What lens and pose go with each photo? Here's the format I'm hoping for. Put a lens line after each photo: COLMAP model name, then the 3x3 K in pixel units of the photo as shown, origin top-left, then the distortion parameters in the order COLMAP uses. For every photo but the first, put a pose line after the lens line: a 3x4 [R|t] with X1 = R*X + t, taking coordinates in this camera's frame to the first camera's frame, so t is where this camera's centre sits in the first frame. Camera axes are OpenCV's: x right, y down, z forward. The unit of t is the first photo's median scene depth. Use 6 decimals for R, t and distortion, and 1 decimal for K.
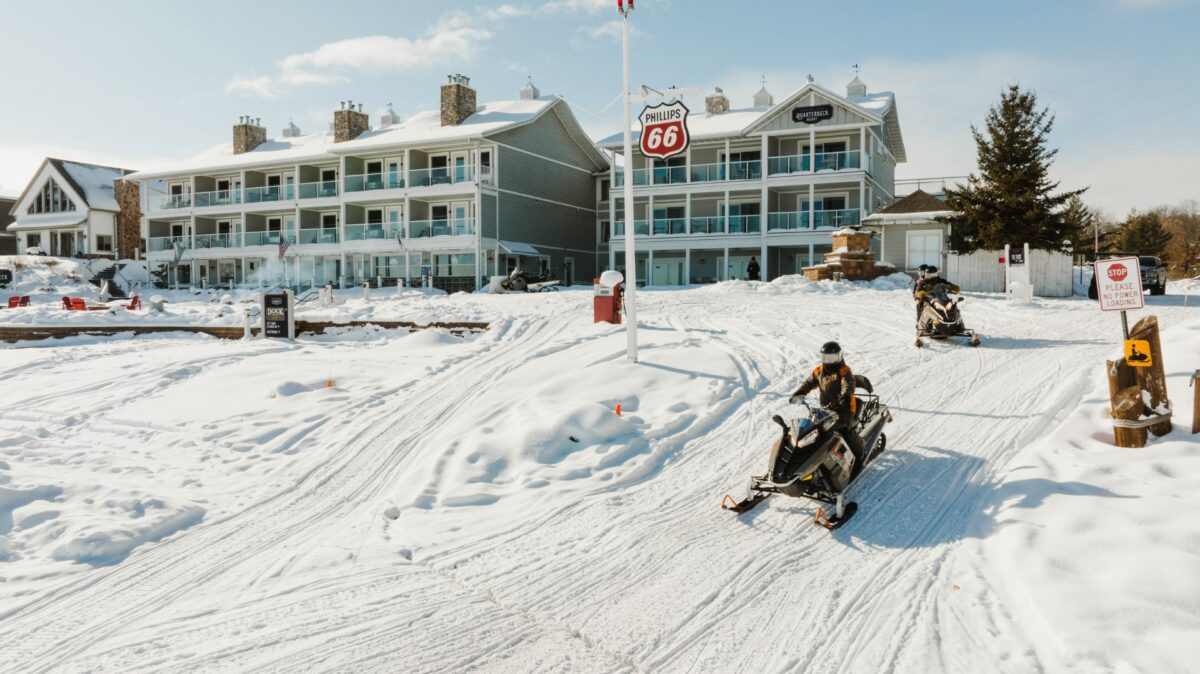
lens RADIAL K [[859.2, 0, 595.2], [0, 859.2, 336.2], [0, 0, 1]] dist [0.005038, 0.000314]
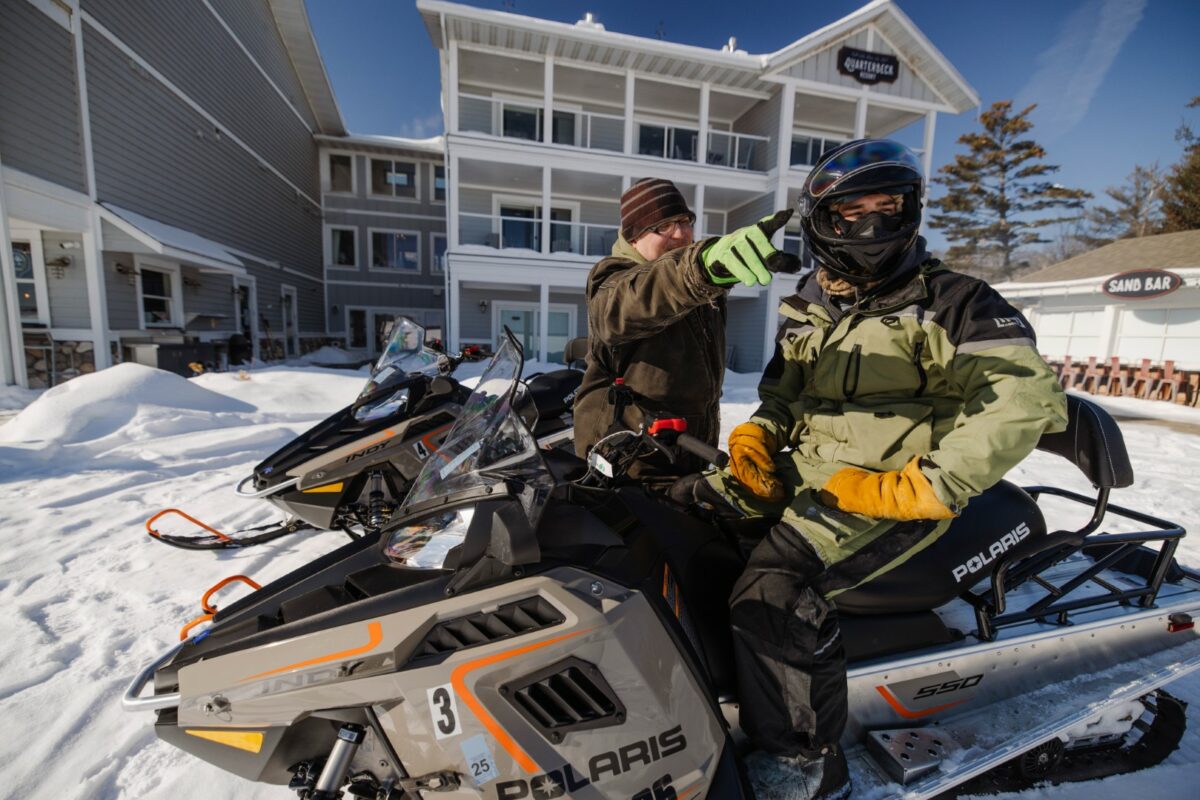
lens RADIAL K [[502.7, 0, 603.6], [0, 502.7, 403.4], [0, 0, 1]] dist [-0.001051, 0.000593]
pose [[0.765034, -0.057801, 0.641391, -0.102436], [-0.007497, 0.995097, 0.098618, -0.066942], [-0.643947, -0.080255, 0.760849, 0.818195]]
